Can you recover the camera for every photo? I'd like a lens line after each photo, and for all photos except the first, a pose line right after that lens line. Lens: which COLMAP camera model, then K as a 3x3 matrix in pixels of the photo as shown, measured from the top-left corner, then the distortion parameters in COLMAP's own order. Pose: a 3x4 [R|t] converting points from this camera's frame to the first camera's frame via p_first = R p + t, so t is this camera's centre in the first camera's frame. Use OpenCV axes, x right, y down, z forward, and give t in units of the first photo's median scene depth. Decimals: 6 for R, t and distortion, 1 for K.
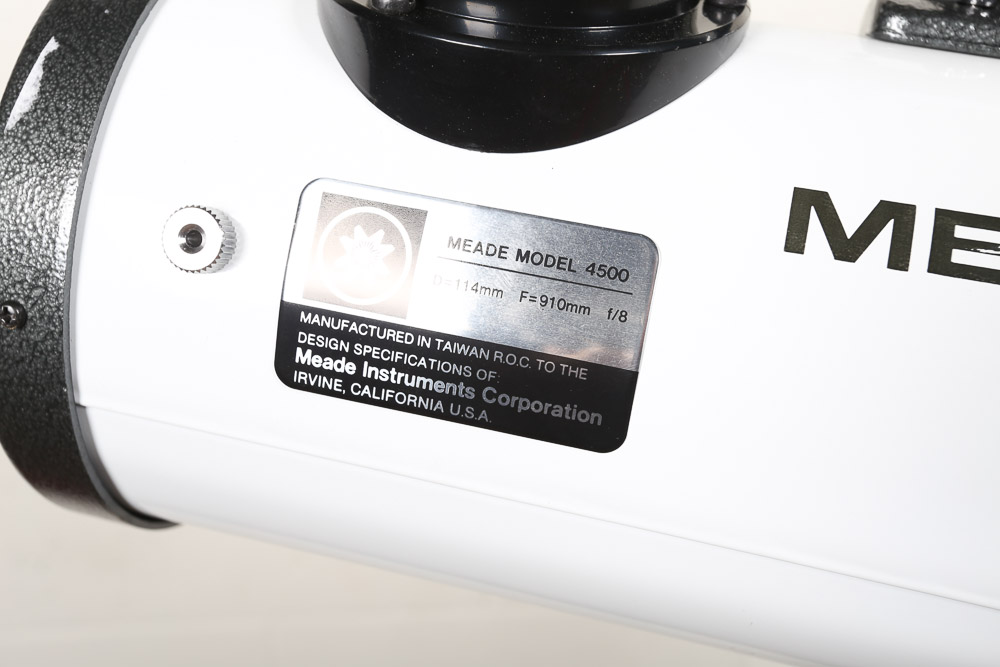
lens RADIAL K [[1146.0, 0, 500.0], [0, 1146.0, 333.5], [0, 0, 1]] dist [-0.009202, 0.211699]
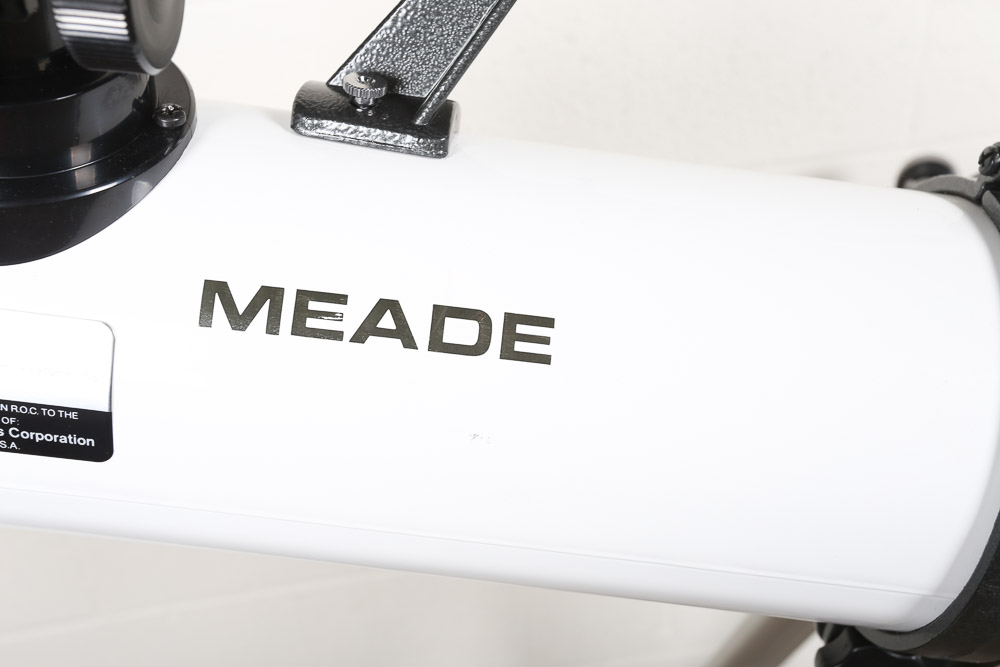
lens RADIAL K [[1146.0, 0, 500.0], [0, 1146.0, 333.5], [0, 0, 1]] dist [-0.009202, 0.211699]
pose [[0.984283, -0.099325, 0.146021, 0.400327], [0.067597, 0.975773, 0.208082, -0.334655], [-0.163151, -0.194941, 0.967150, -0.493597]]
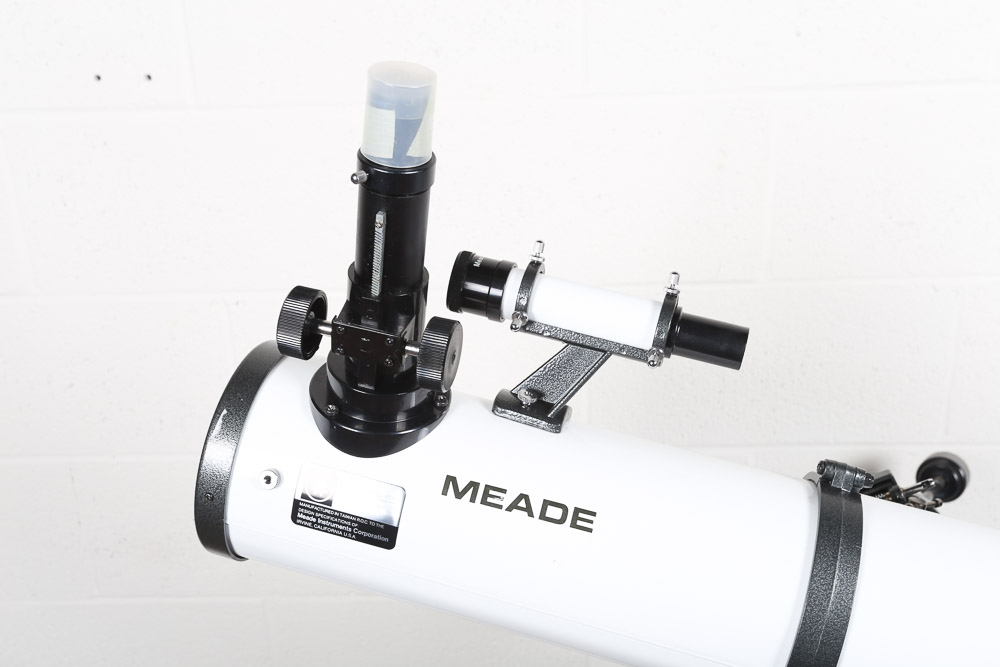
lens RADIAL K [[1146.0, 0, 500.0], [0, 1146.0, 333.5], [0, 0, 1]] dist [-0.009202, 0.211699]
pose [[0.998997, 0.042823, 0.013111, 0.344829], [-0.042987, 0.998998, 0.012462, -0.583694], [-0.012564, -0.013013, 0.999836, -2.347981]]
